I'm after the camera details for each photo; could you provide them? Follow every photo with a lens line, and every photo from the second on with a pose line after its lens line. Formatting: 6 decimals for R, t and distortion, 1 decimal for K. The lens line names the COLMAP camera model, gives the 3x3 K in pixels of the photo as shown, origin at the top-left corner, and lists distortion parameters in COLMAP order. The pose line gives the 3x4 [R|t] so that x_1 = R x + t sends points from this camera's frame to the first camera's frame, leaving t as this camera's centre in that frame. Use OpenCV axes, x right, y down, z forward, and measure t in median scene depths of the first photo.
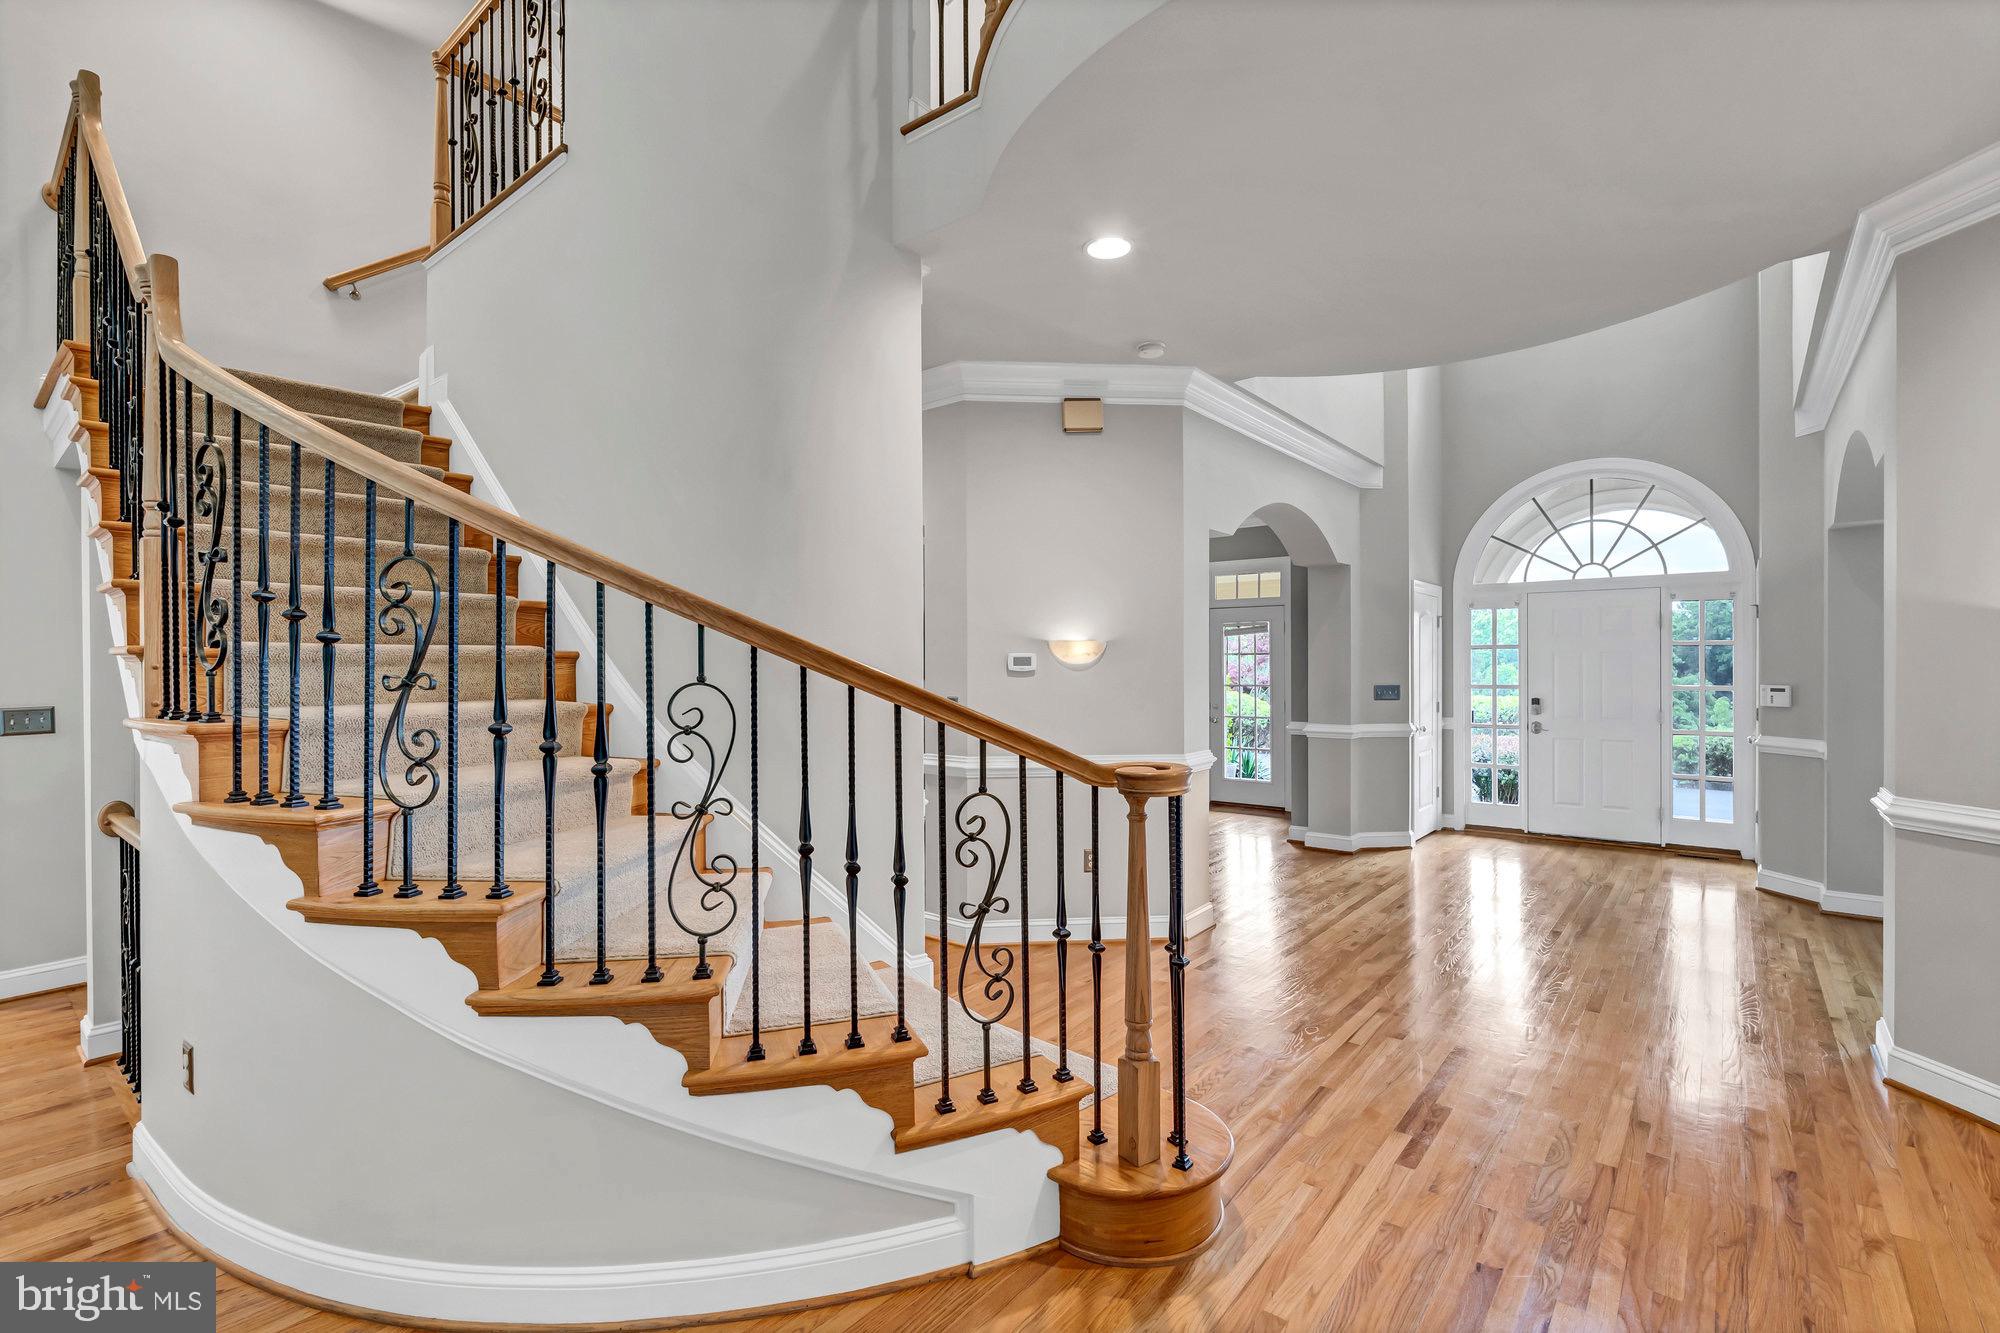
lens RADIAL K [[902.1, 0, 1004.0], [0, 902.1, 663.1], [0, 0, 1]] dist [-0.004125, -0.000038]
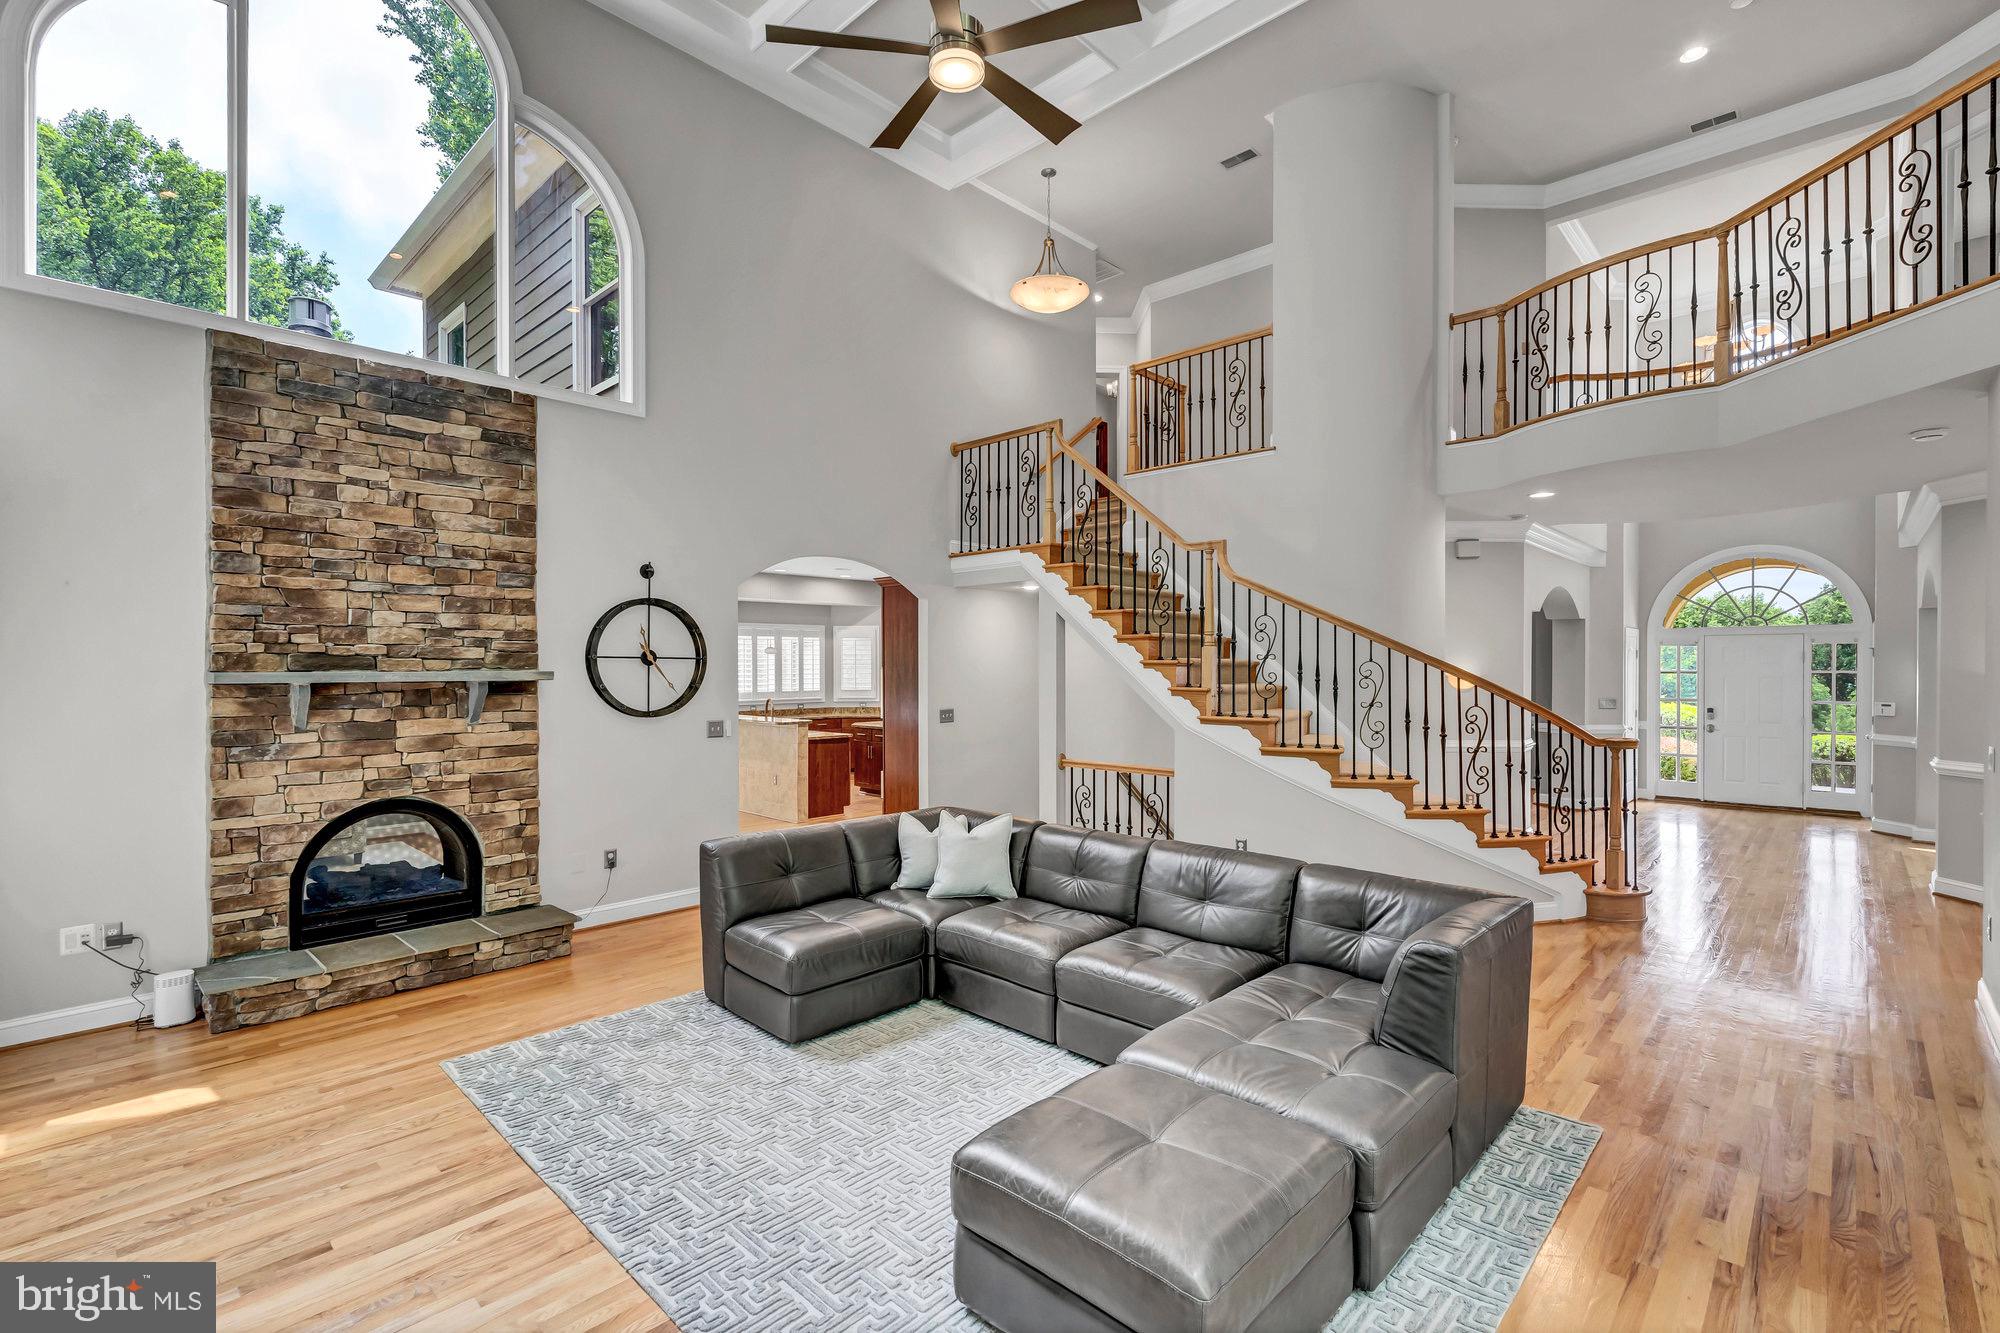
lens RADIAL K [[898.9, 0, 1010.6], [0, 898.9, 663.5], [0, 0, 1]] dist [-0.002312, -0.000239]
pose [[0.997353, 0.005518, -0.072505, -0.523478], [-0.005415, 0.999984, 0.001613, -0.035406], [0.072513, -0.001216, 0.997367, -0.637579]]
